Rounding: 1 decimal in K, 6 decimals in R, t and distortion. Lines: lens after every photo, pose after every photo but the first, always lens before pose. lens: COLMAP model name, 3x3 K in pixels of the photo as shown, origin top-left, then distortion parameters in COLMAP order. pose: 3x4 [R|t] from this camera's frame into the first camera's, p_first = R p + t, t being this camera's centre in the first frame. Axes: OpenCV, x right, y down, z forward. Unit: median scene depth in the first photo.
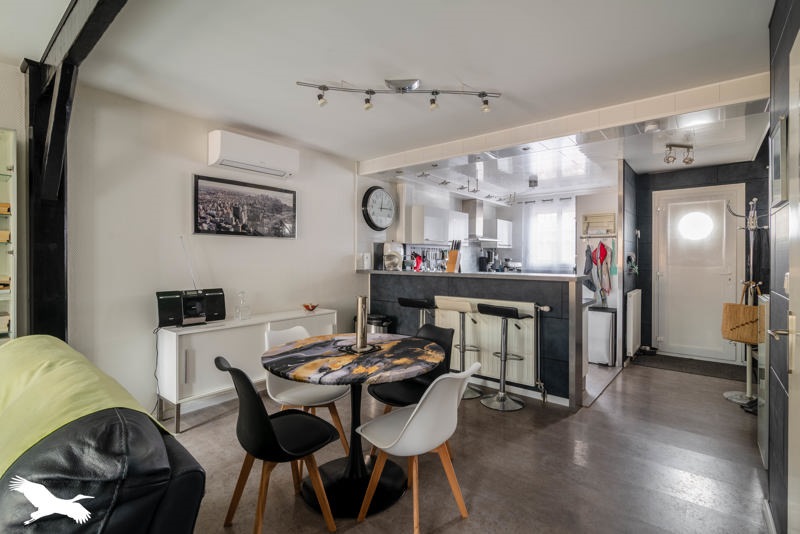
lens RADIAL K [[377.1, 0, 400.0], [0, 377.1, 267.0], [0, 0, 1]] dist [-0.000851, -0.000105]
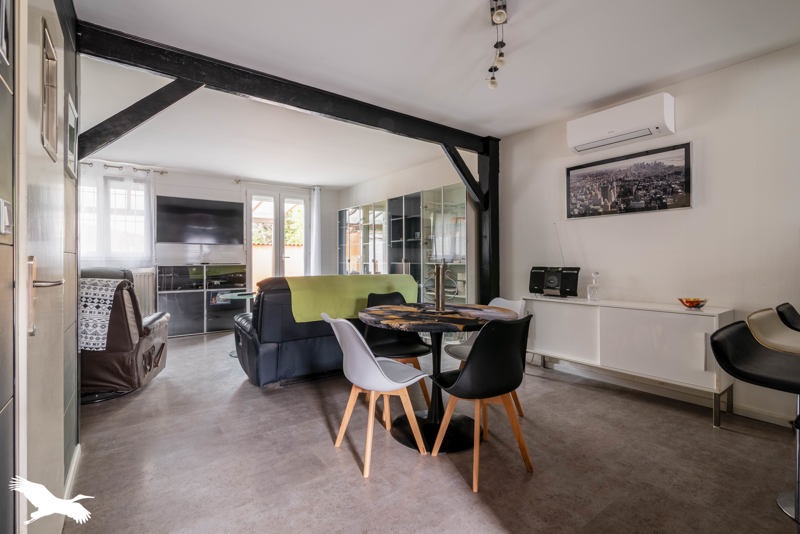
lens RADIAL K [[377.1, 0, 400.0], [0, 377.1, 267.0], [0, 0, 1]] dist [-0.000851, -0.000105]
pose [[-0.236519, 0.015053, -0.971510, 0.636133], [-0.021425, 0.999556, 0.020704, 0.041335], [0.971391, 0.025712, -0.236091, 0.705870]]
